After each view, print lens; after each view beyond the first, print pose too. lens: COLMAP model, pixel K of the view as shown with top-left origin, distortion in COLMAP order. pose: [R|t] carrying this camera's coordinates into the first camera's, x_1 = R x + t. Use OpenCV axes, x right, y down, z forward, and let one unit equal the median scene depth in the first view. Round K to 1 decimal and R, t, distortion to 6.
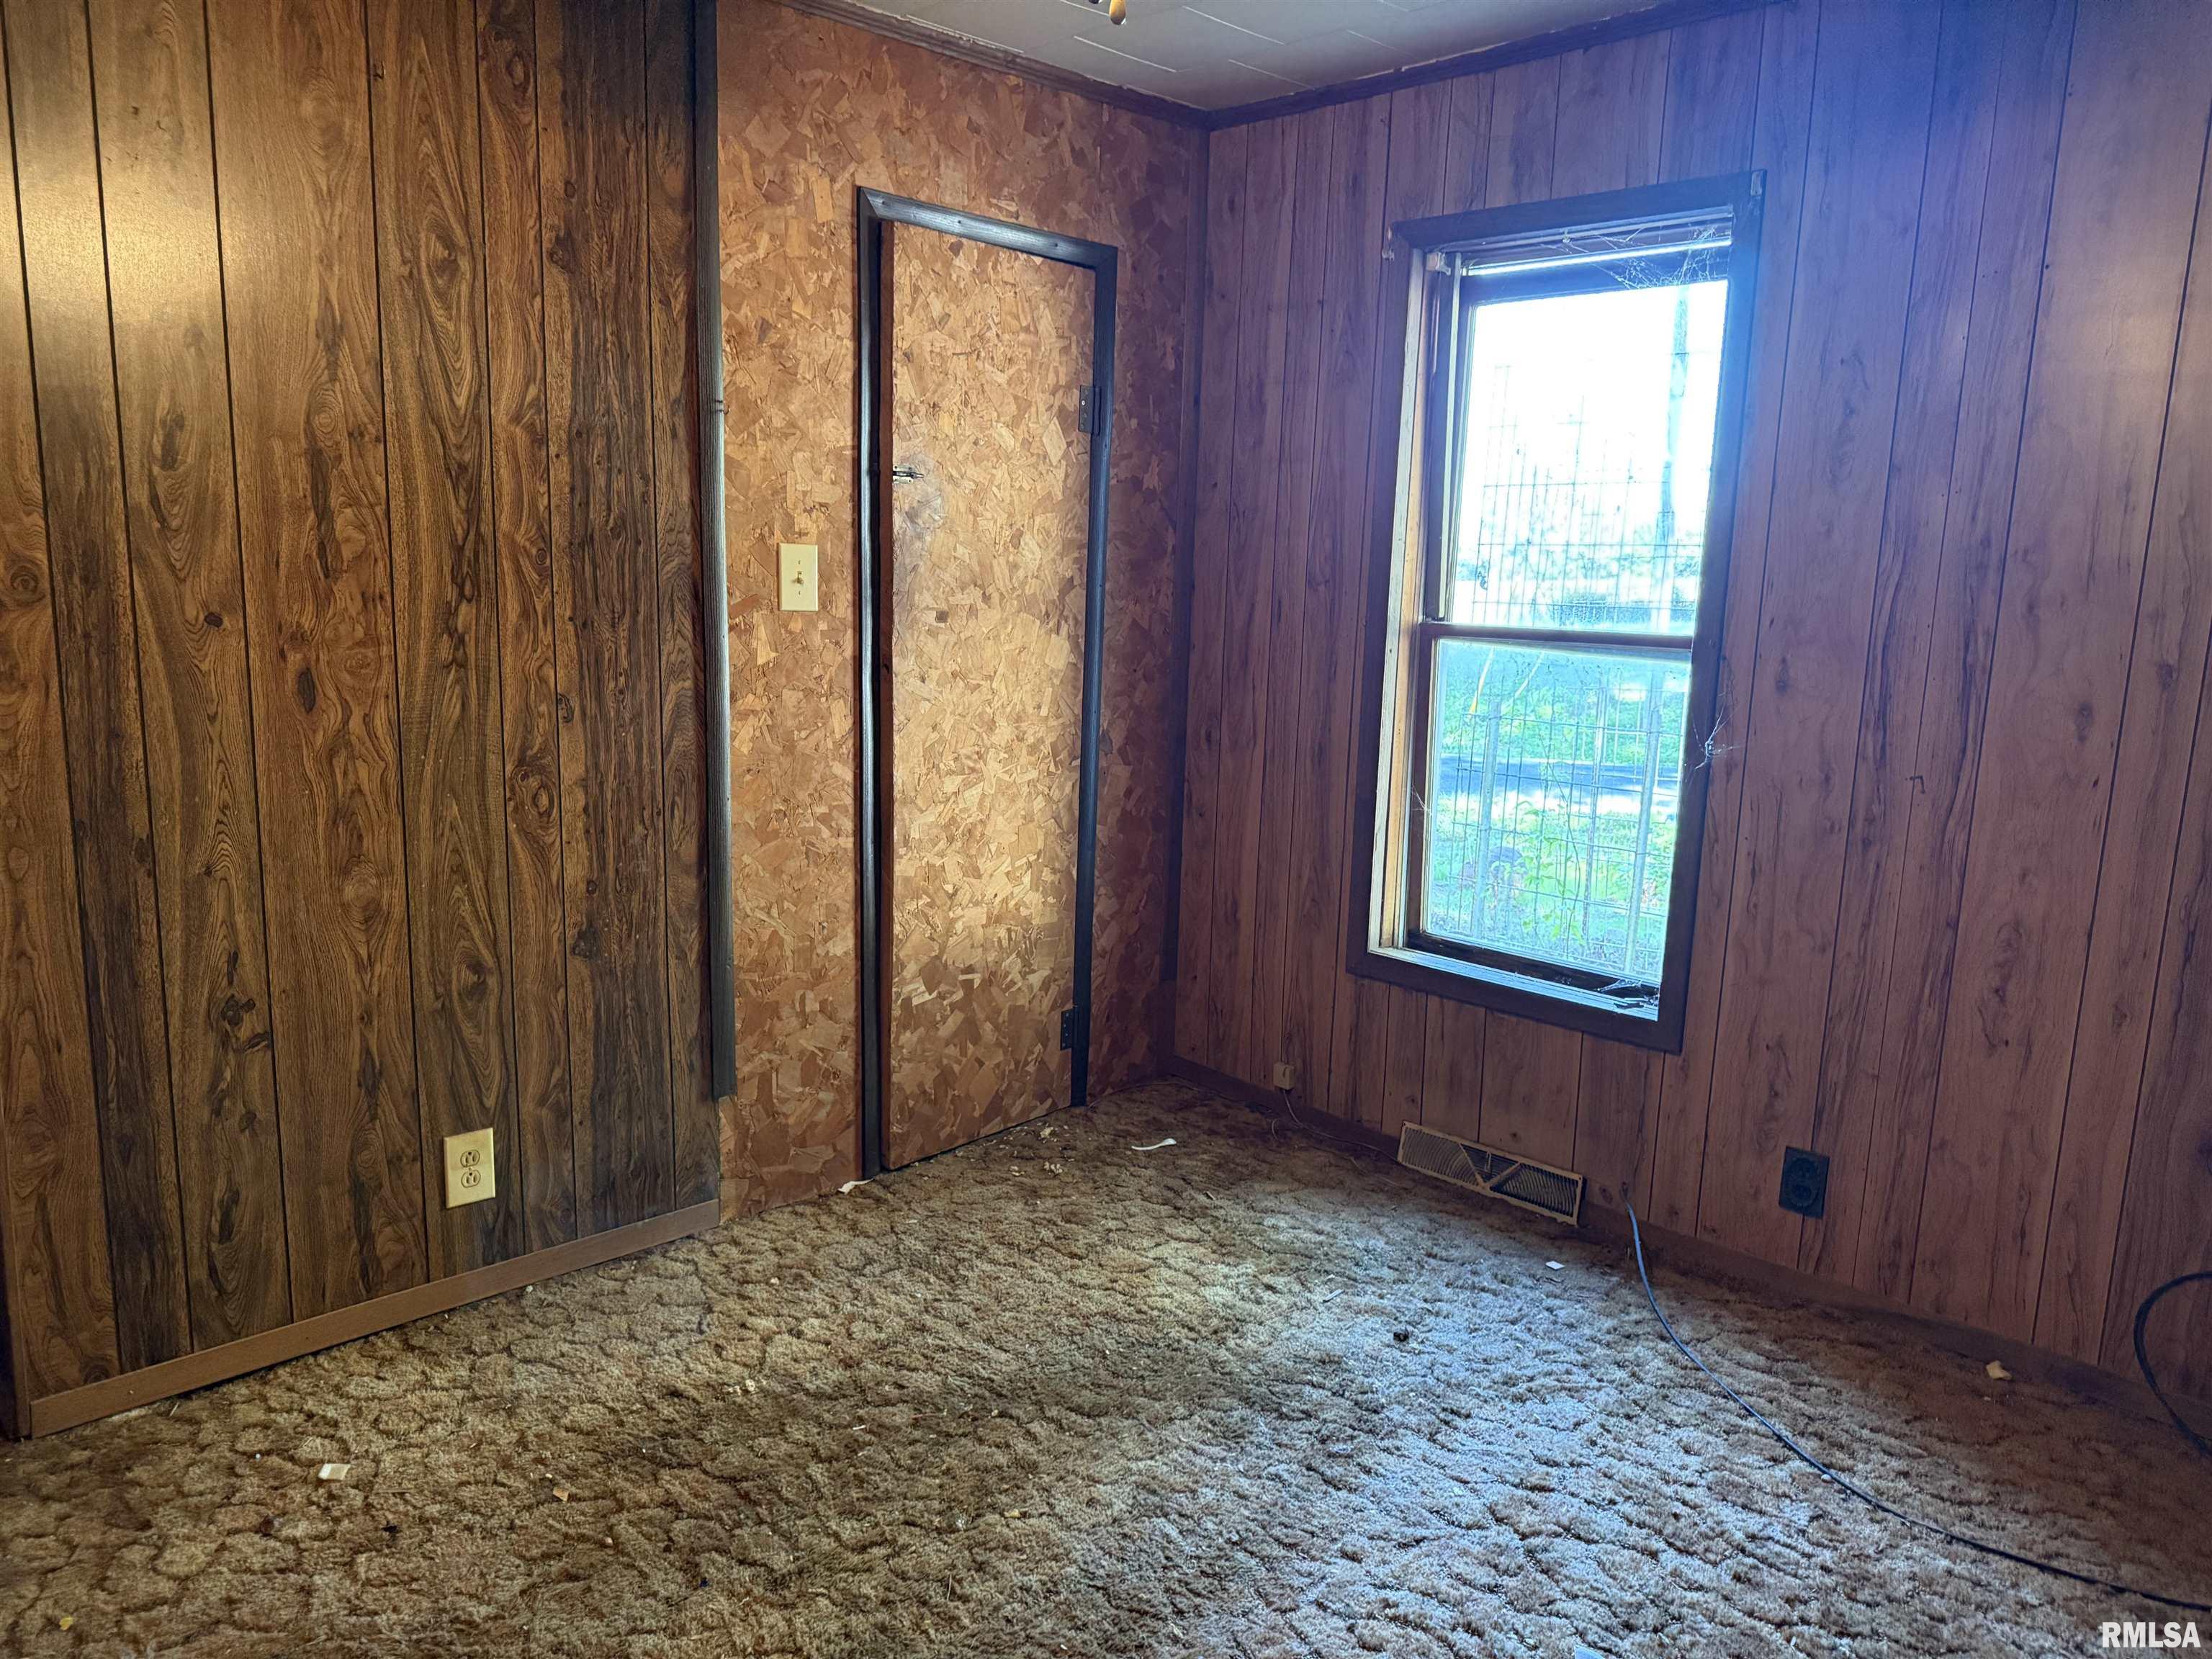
lens RADIAL K [[1574.1, 0, 1118.3], [0, 1574.1, 831.7], [0, 0, 1]] dist [0.059076, -0.057429]
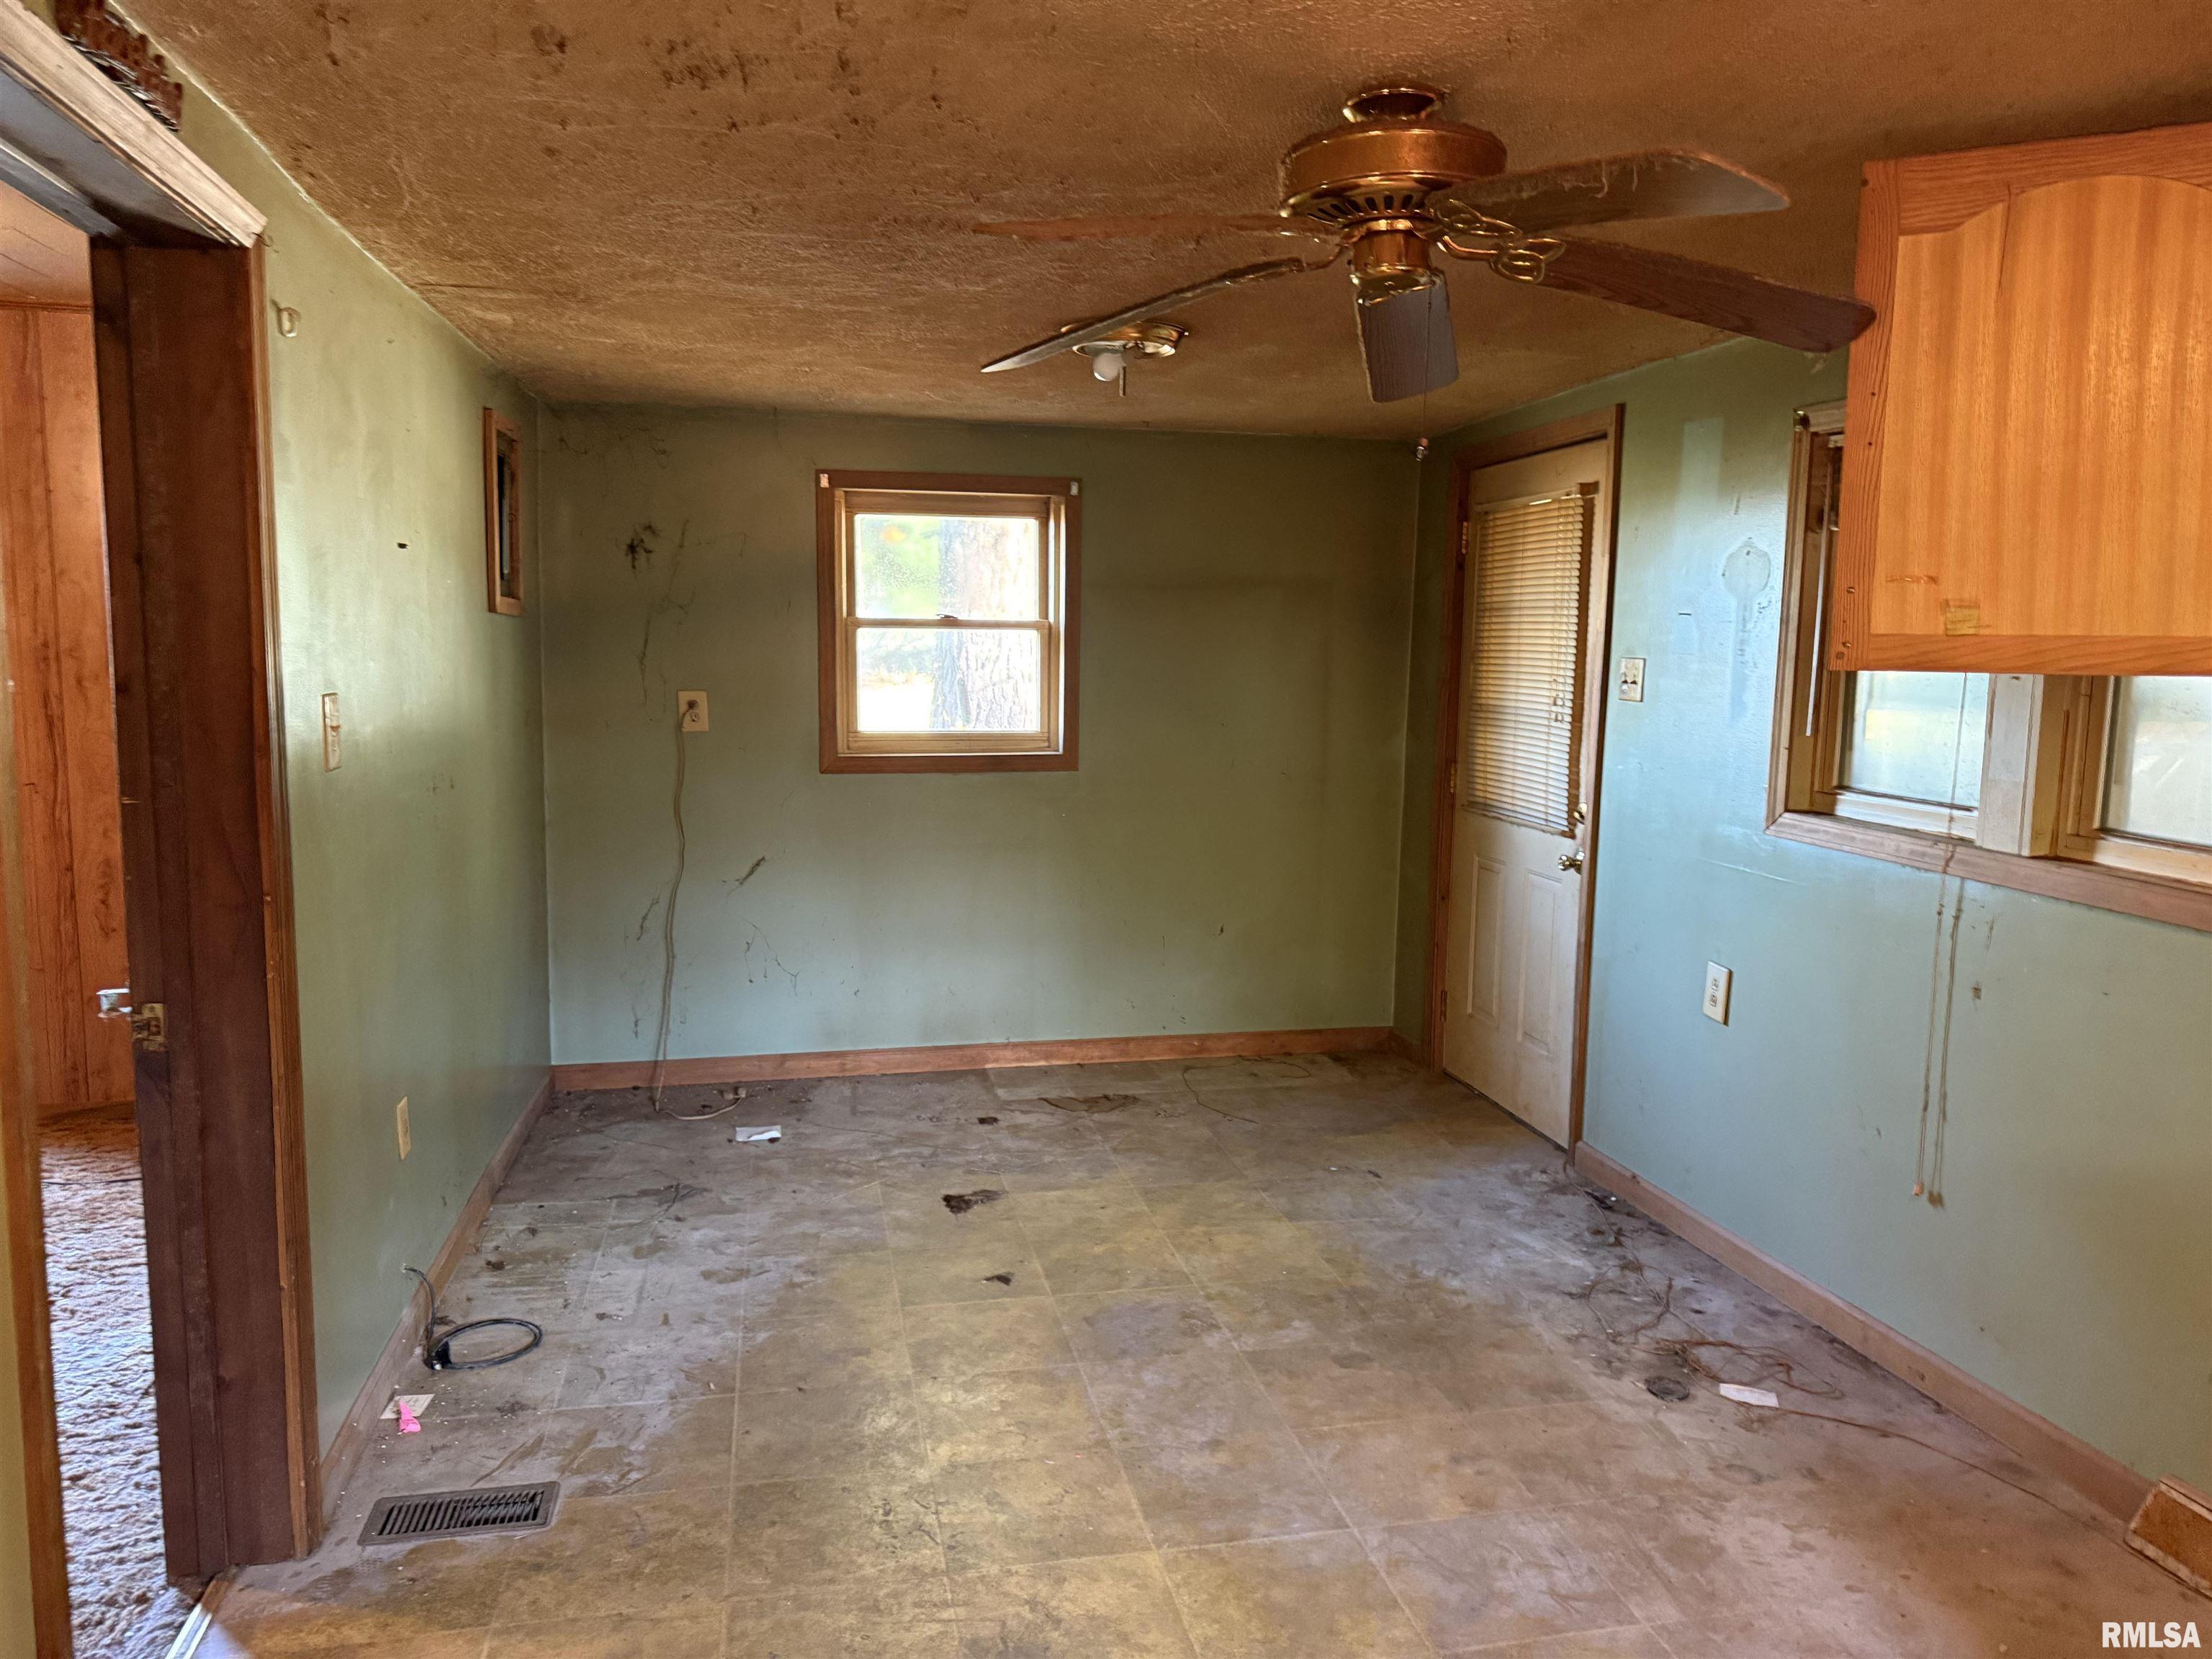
lens RADIAL K [[1574.1, 0, 1118.3], [0, 1574.1, 831.7], [0, 0, 1]] dist [0.059076, -0.057429]
pose [[0.534278, -0.125800, 0.835896, -0.307937], [0.145864, 0.987751, 0.055422, 0.092540], [-0.832629, 0.092316, 0.546083, -0.897117]]
